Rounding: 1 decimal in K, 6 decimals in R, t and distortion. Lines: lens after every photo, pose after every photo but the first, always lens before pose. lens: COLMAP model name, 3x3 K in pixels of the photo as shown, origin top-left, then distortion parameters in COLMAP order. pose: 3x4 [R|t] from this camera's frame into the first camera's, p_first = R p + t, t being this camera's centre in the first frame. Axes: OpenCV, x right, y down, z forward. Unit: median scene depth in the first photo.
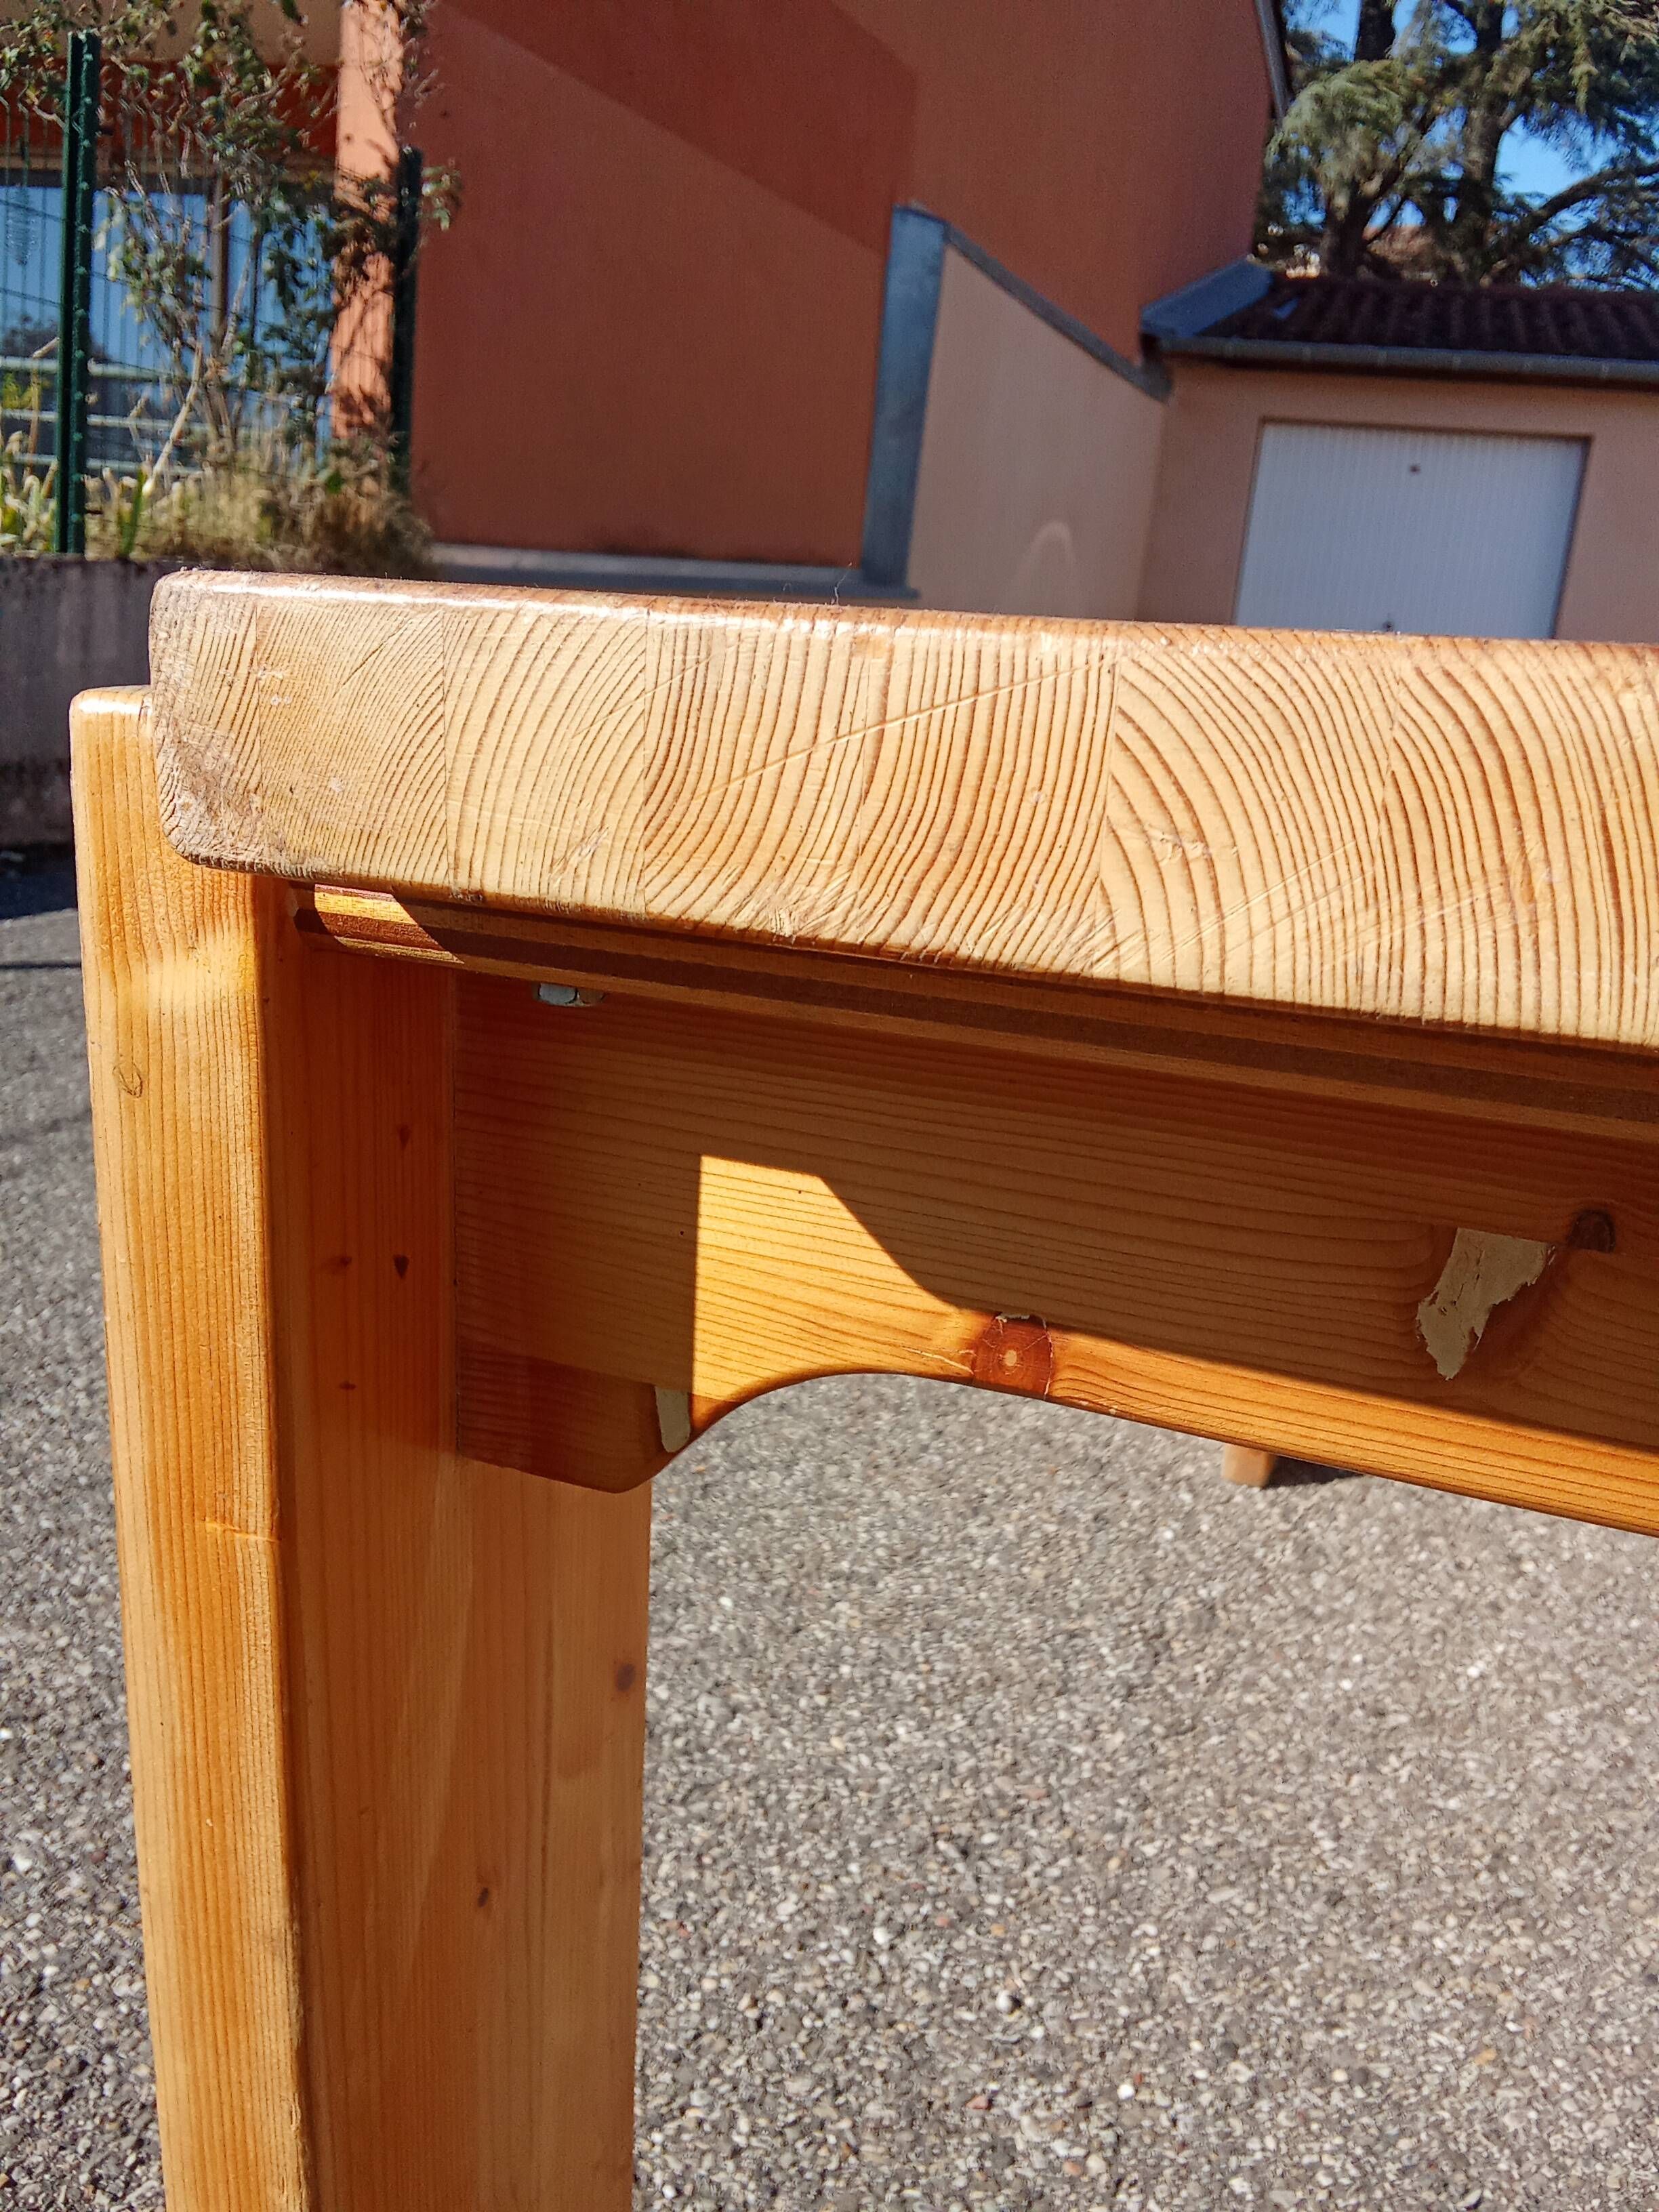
lens RADIAL K [[1753.9, 0, 854.5], [0, 1753.9, 1160.1], [0, 0, 1]] dist [0.078576, -0.121214]
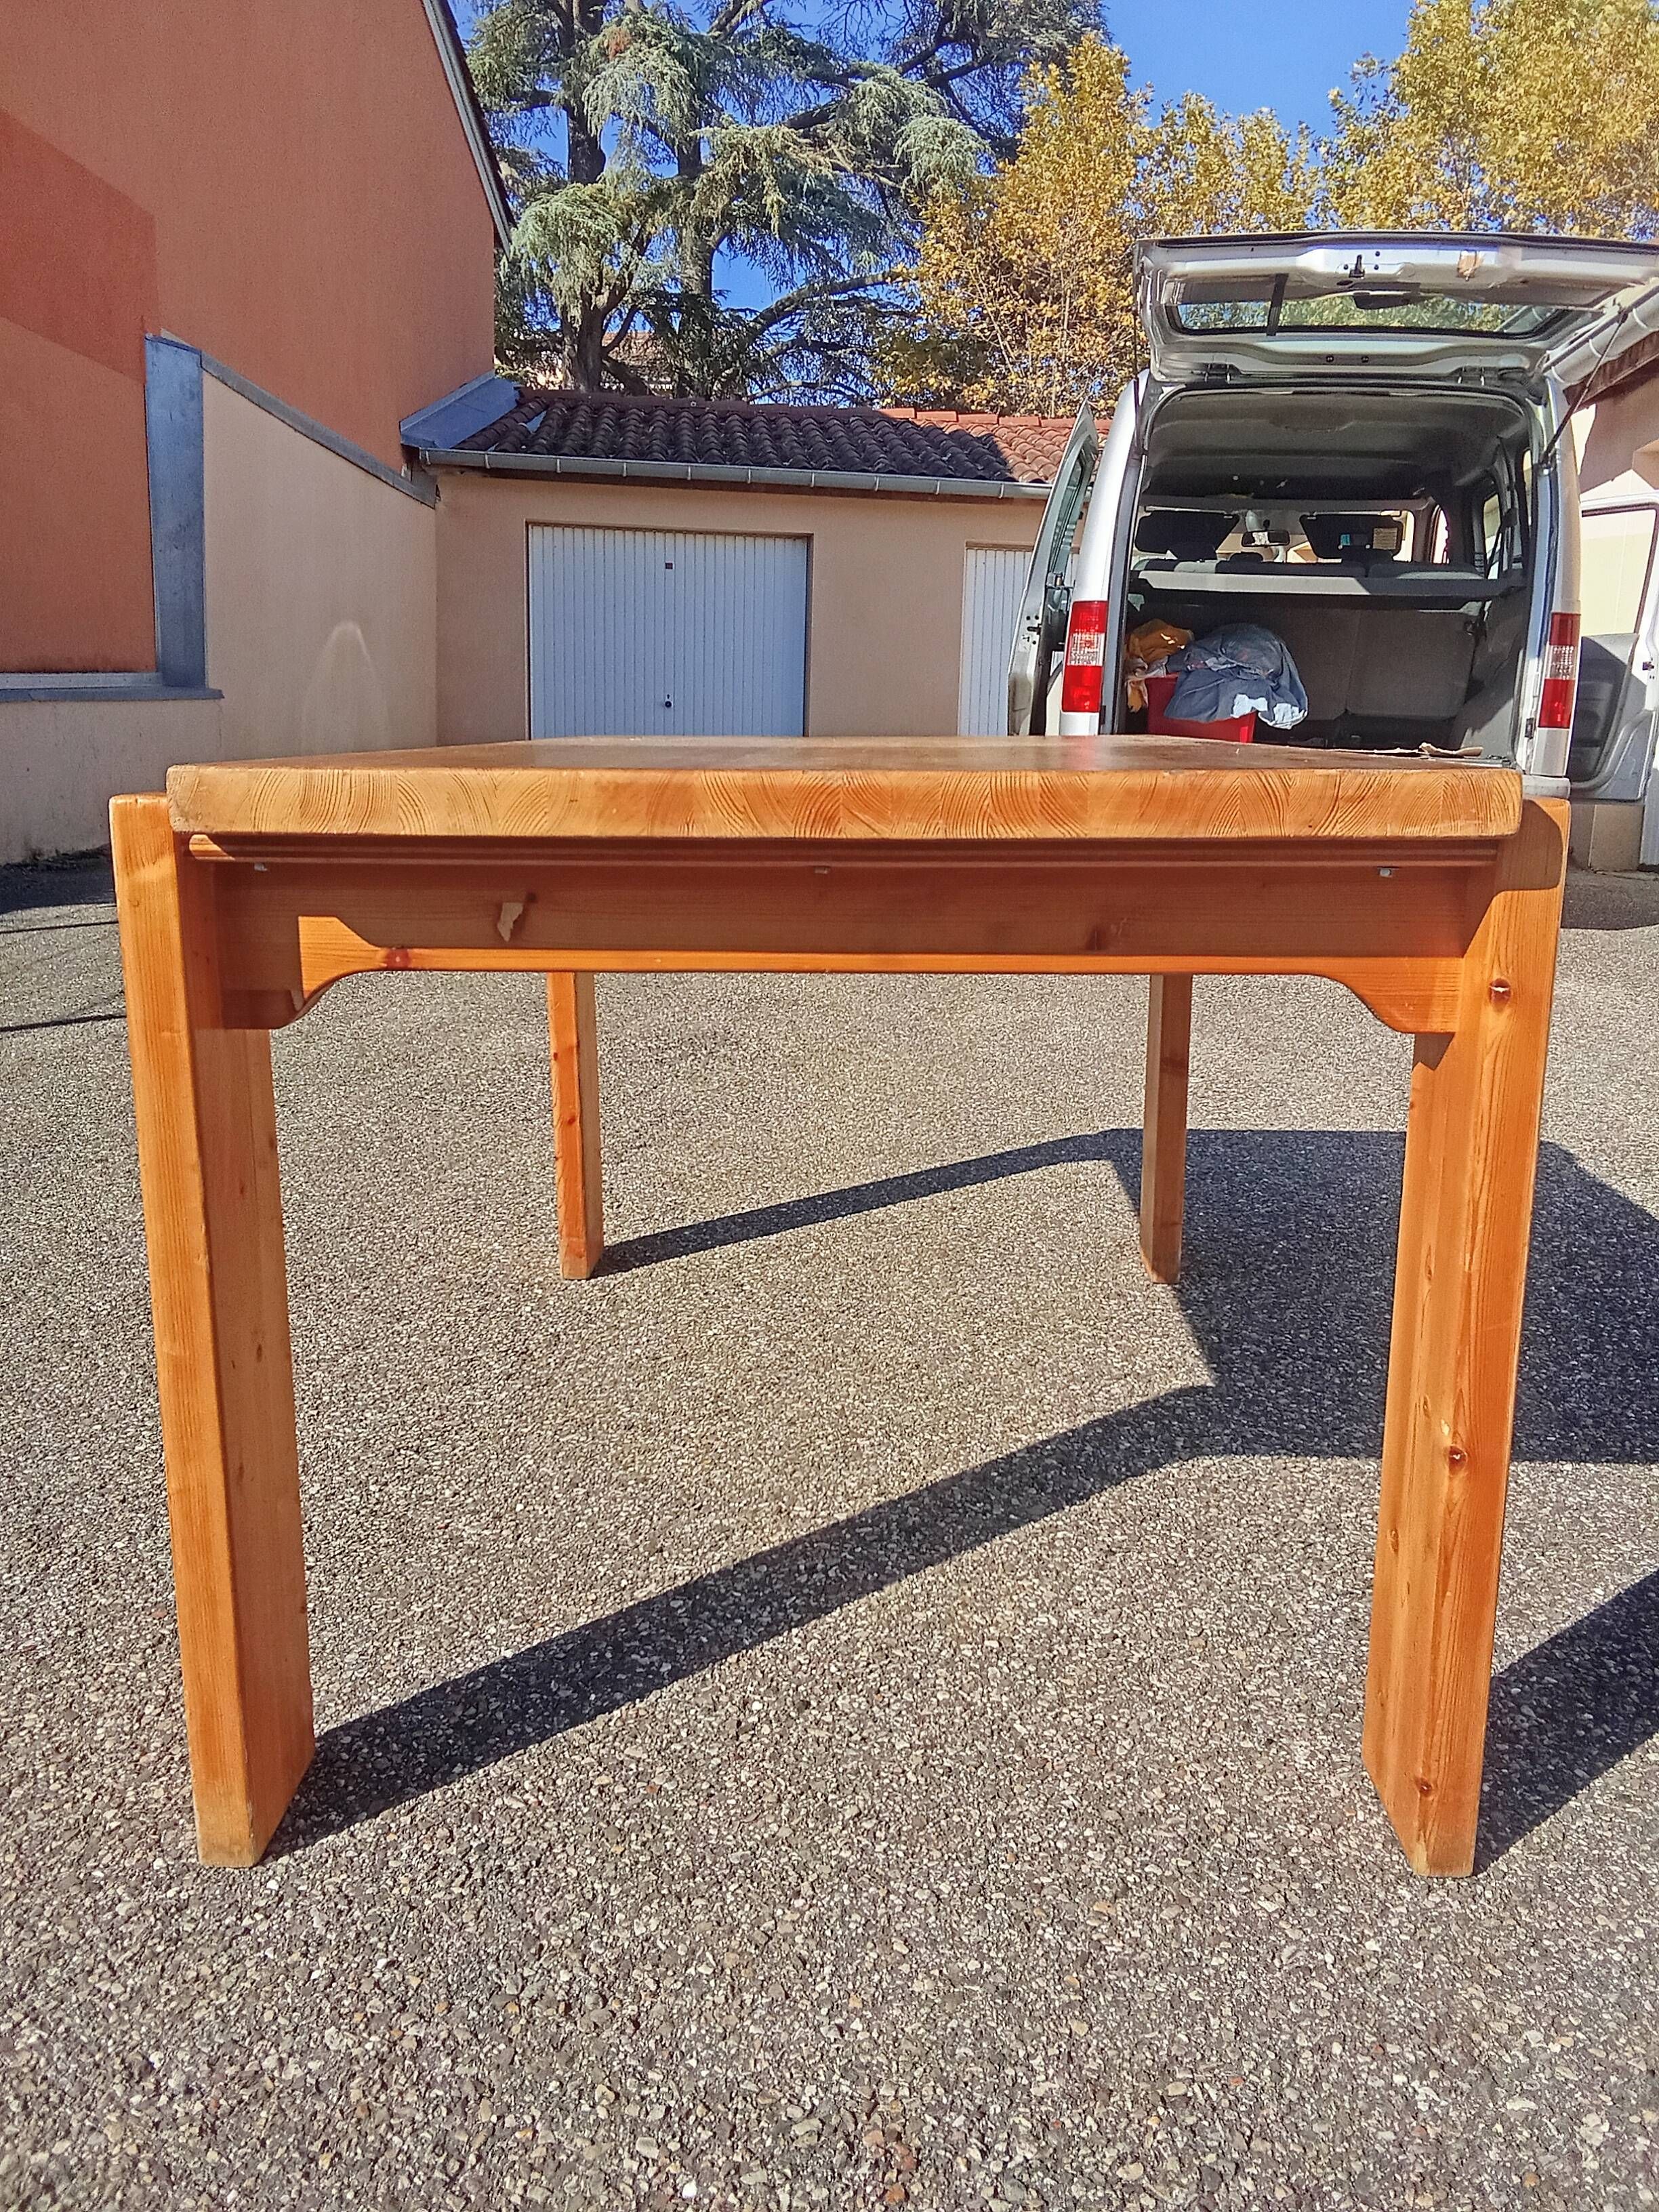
lens RADIAL K [[1753.9, 0, 830.4], [0, 1753.9, 1101.9], [0, 0, 1]] dist [0.078576, -0.121214]
pose [[0.933440, -0.126320, 0.335758, -0.009406], [0.150659, 0.987452, -0.047343, 0.019831], [-0.325564, 0.094777, 0.940758, -0.075474]]
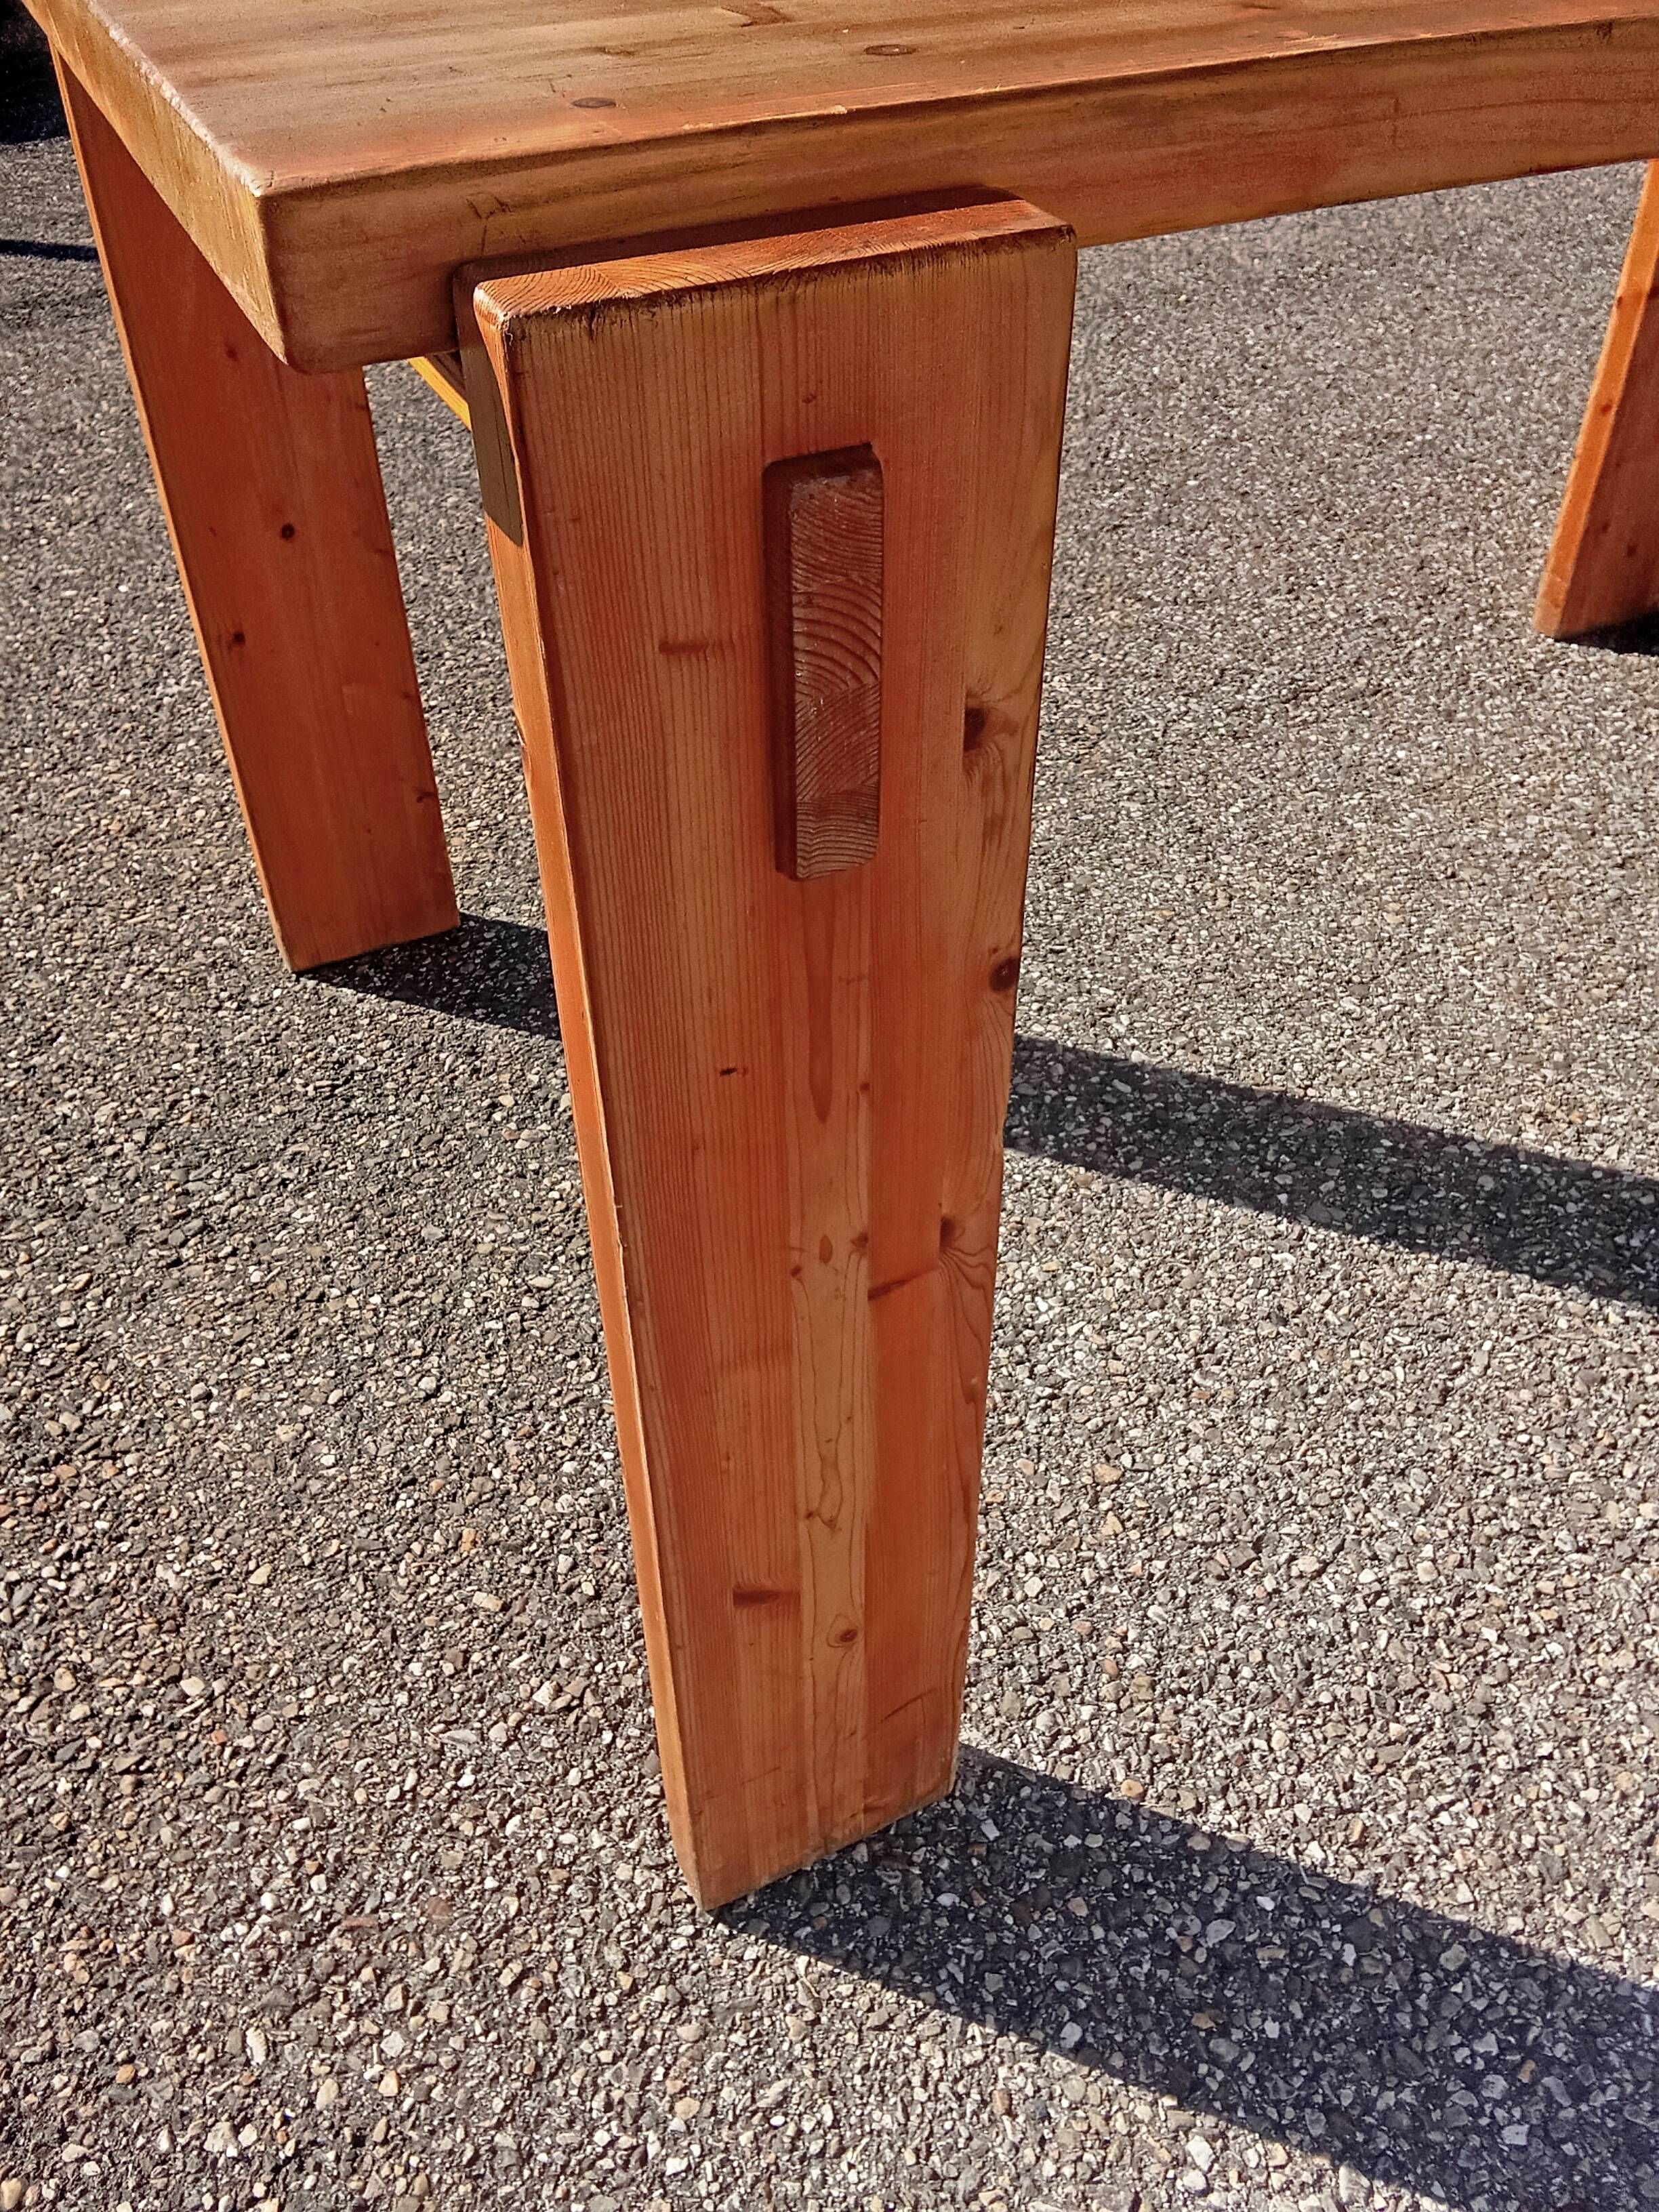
lens RADIAL K [[1753.9, 0, 827.0], [0, 1753.9, 1103.5], [0, 0, 1]] dist [0.078576, -0.121214]
pose [[0.750501, 0.391519, -0.532410, 0.085665], [-0.152877, 0.886622, 0.436497, 0.003883], [0.642944, -0.246198, 0.725265, -0.025543]]
